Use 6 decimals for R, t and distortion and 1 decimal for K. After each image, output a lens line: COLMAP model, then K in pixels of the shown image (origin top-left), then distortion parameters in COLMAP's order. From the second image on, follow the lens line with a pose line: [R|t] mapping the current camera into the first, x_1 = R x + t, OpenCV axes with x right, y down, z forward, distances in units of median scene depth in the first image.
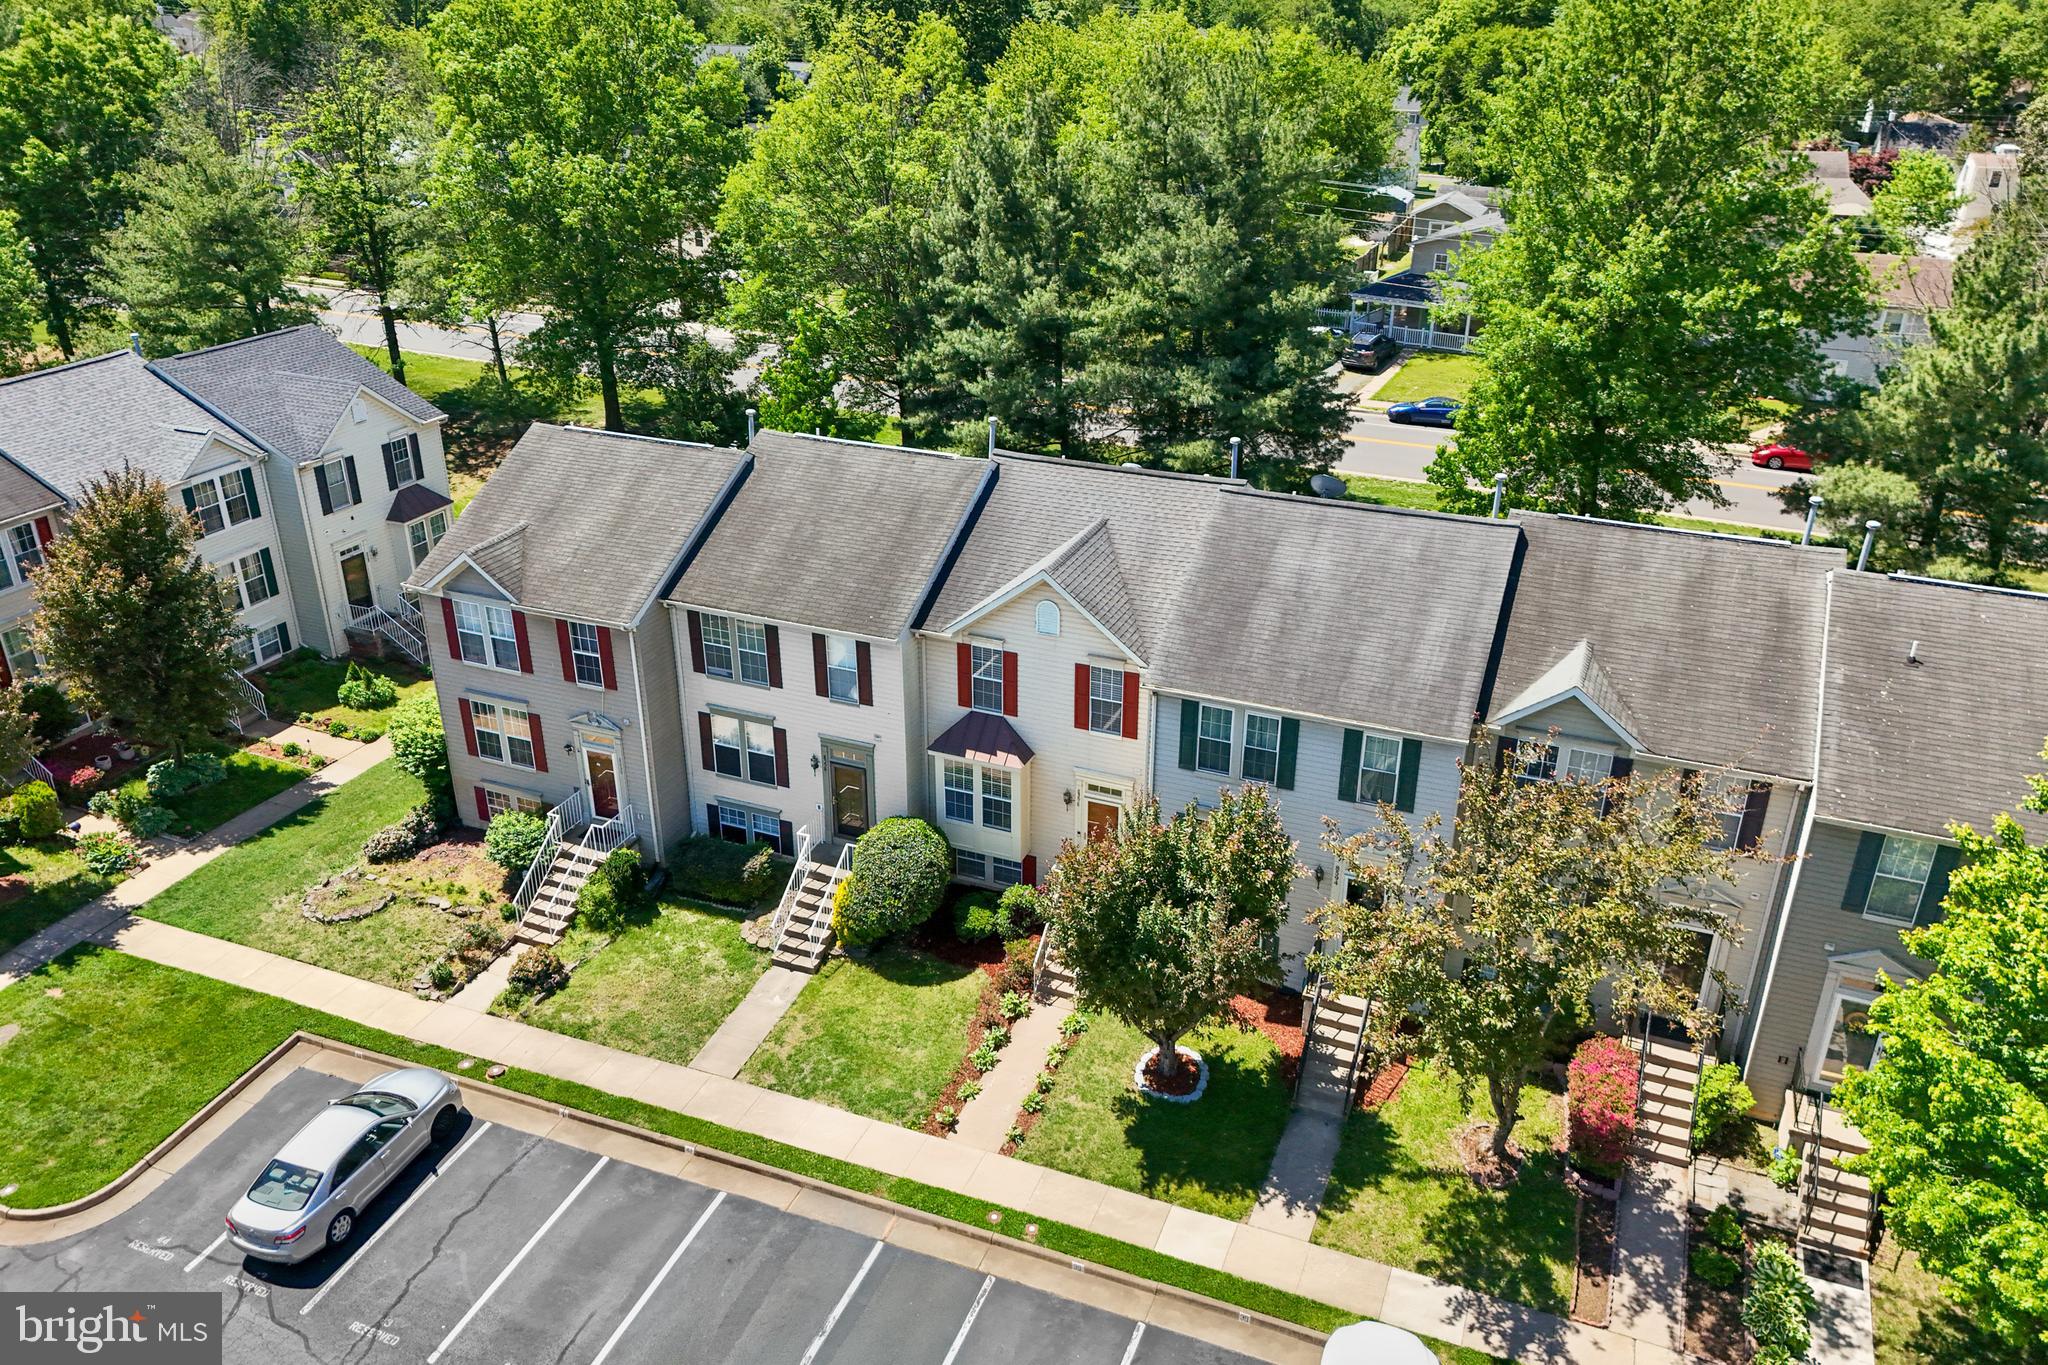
lens RADIAL K [[1521.5, 0, 1029.3], [0, 1521.5, 605.1], [0, 0, 1]] dist [0.094418, -0.087822]
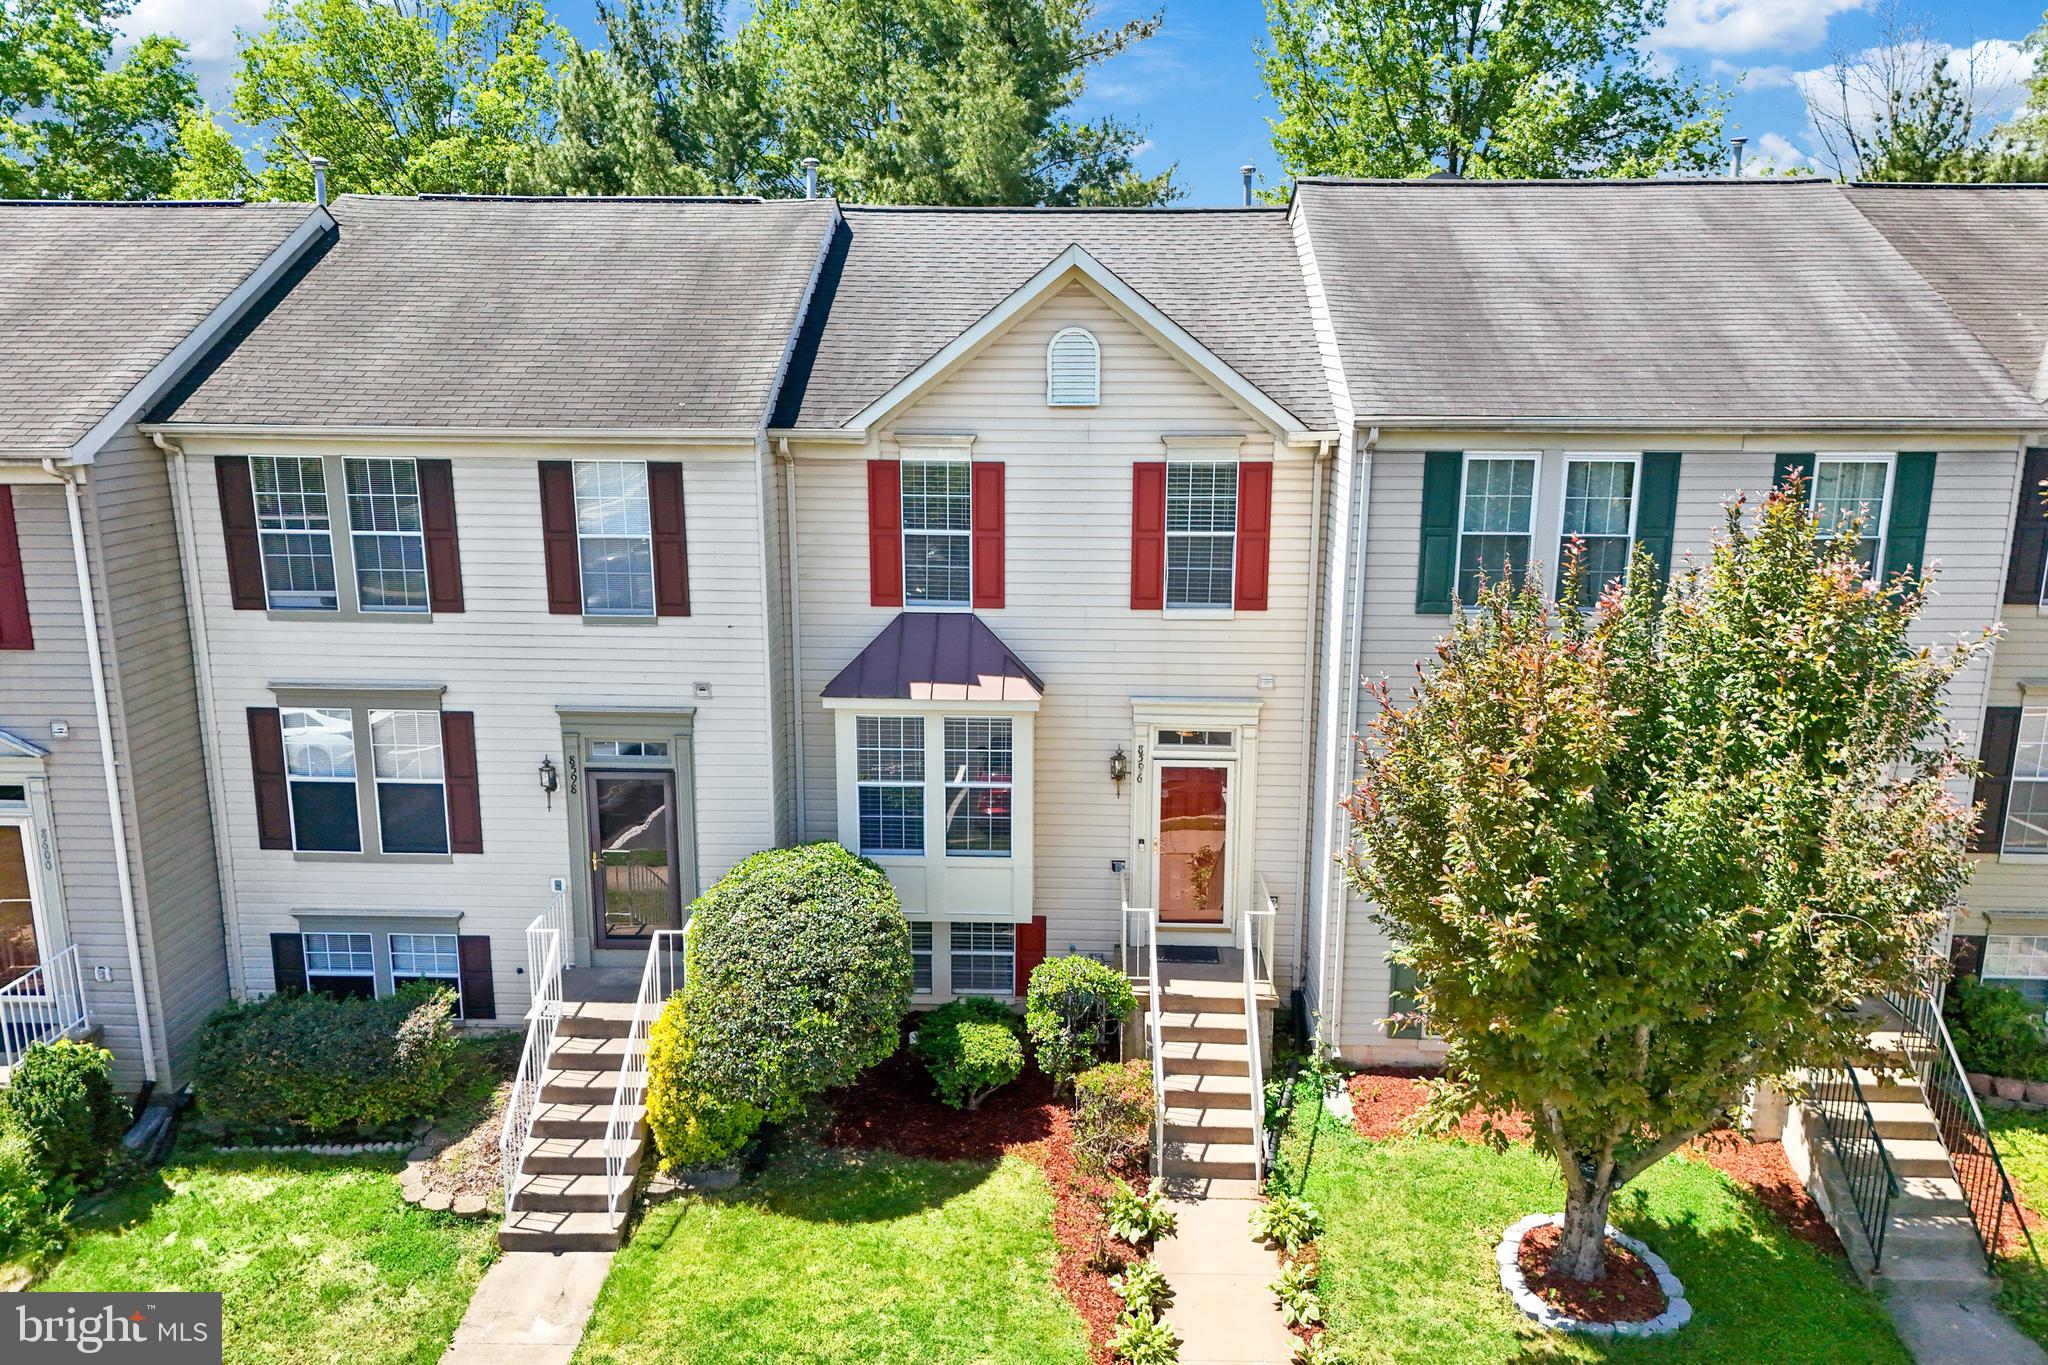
lens RADIAL K [[1523.4, 0, 1030.6], [0, 1523.4, 630.6], [0, 0, 1]] dist [0.055222, -0.045058]
pose [[0.939910, -0.068456, 0.334490, -0.160990], [0.131658, 0.976594, -0.170088, 0.162572], [-0.315018, 0.203906, 0.926923, 0.546521]]
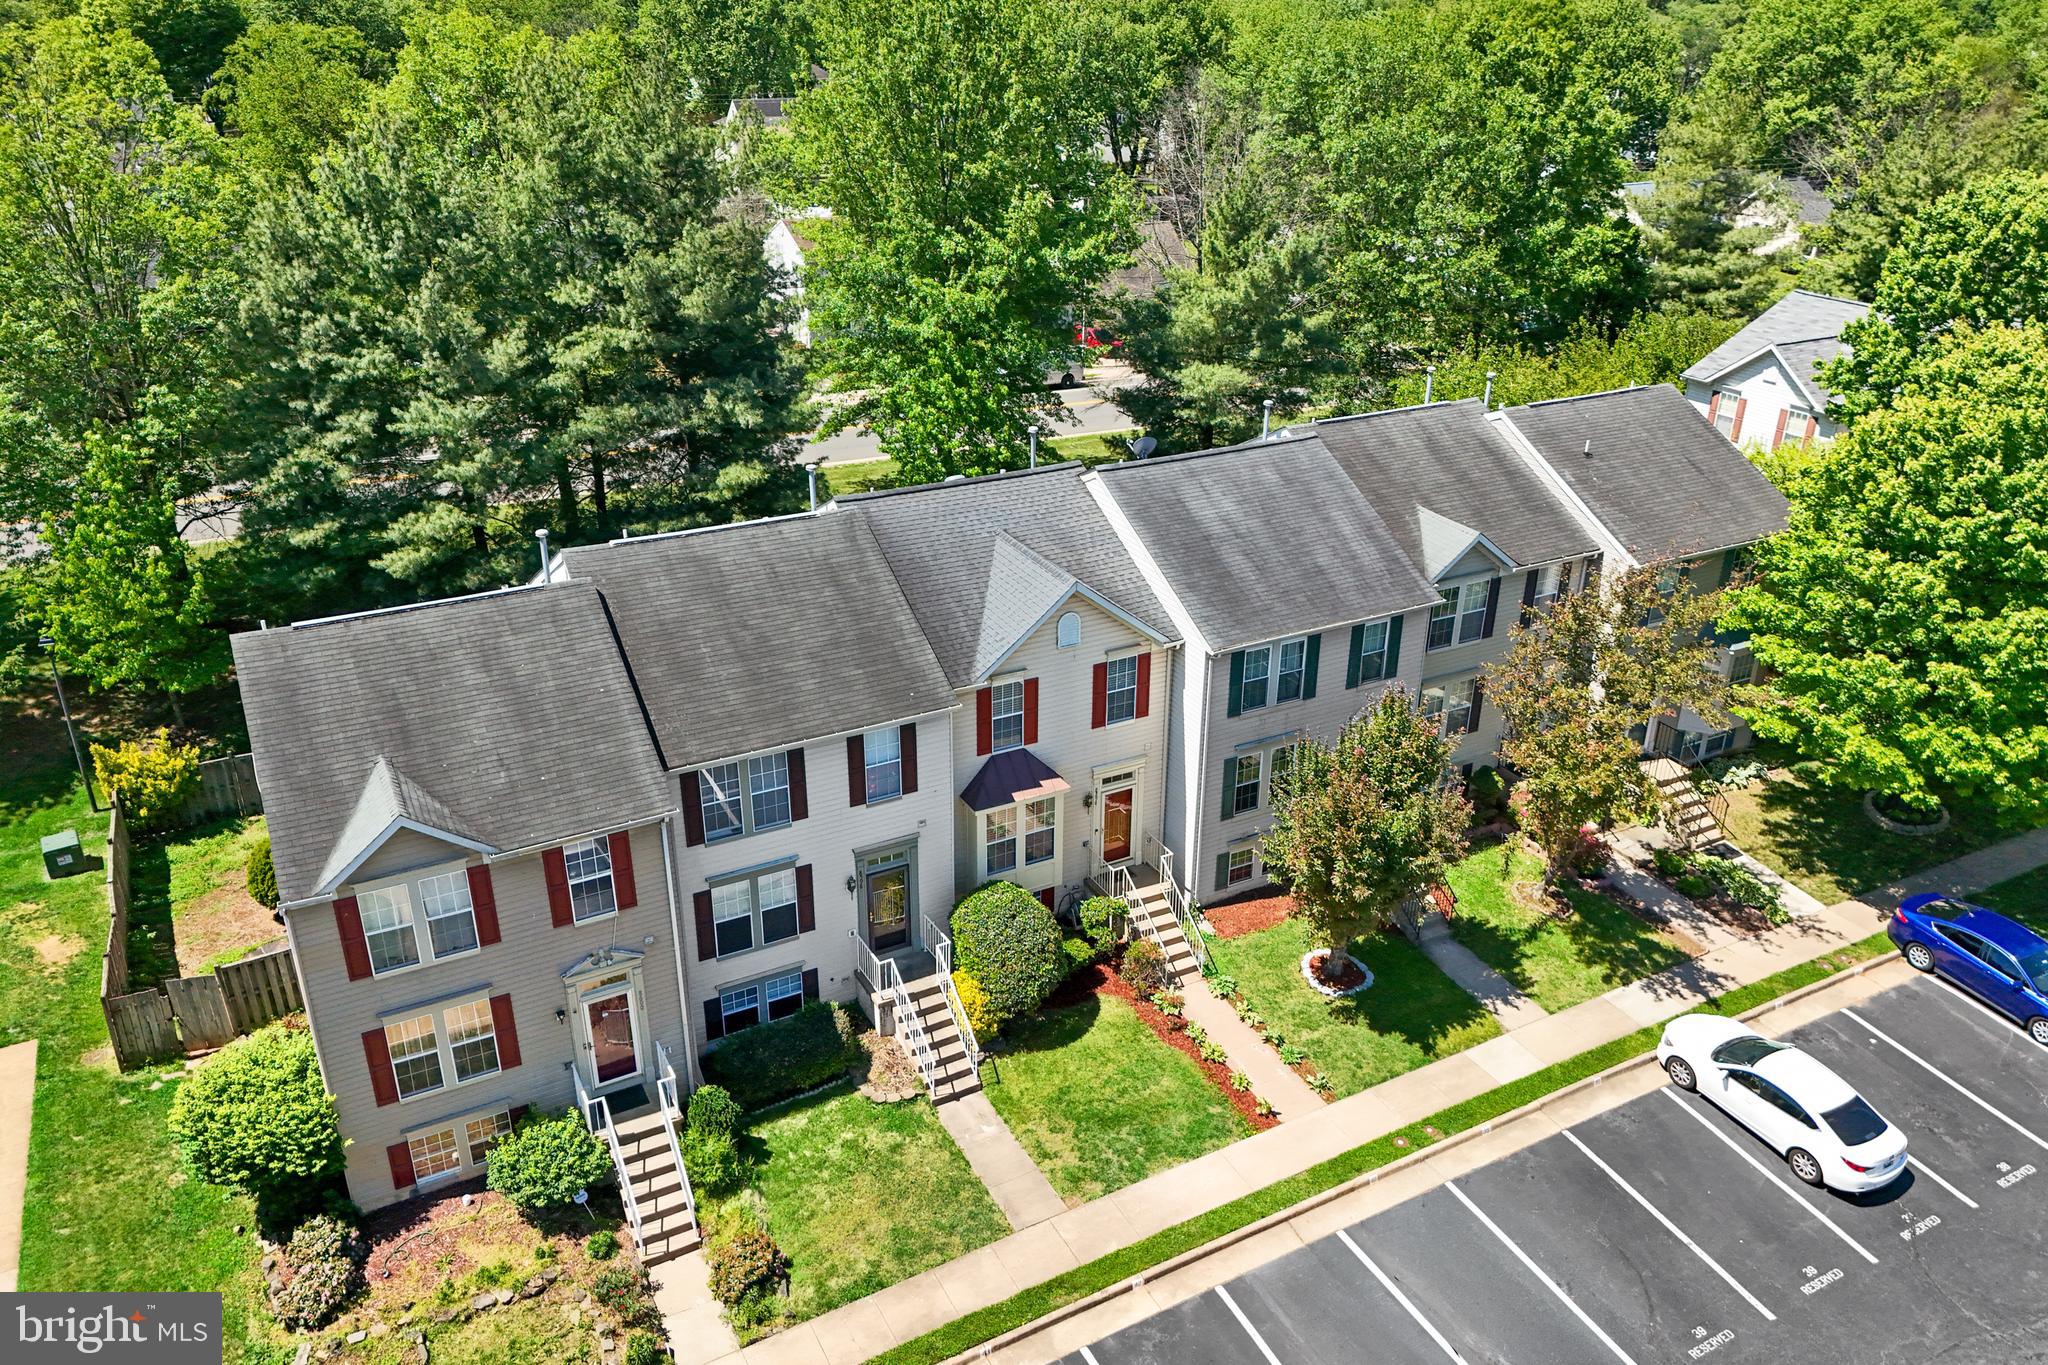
lens RADIAL K [[1521.5, 0, 1029.3], [0, 1521.5, 605.1], [0, 0, 1]] dist [0.094418, -0.087822]
pose [[0.648080, -0.293785, 0.702626, -0.665281], [0.290632, 0.948182, 0.128388, -0.135557], [-0.703936, 0.121000, 0.699881, 0.308276]]
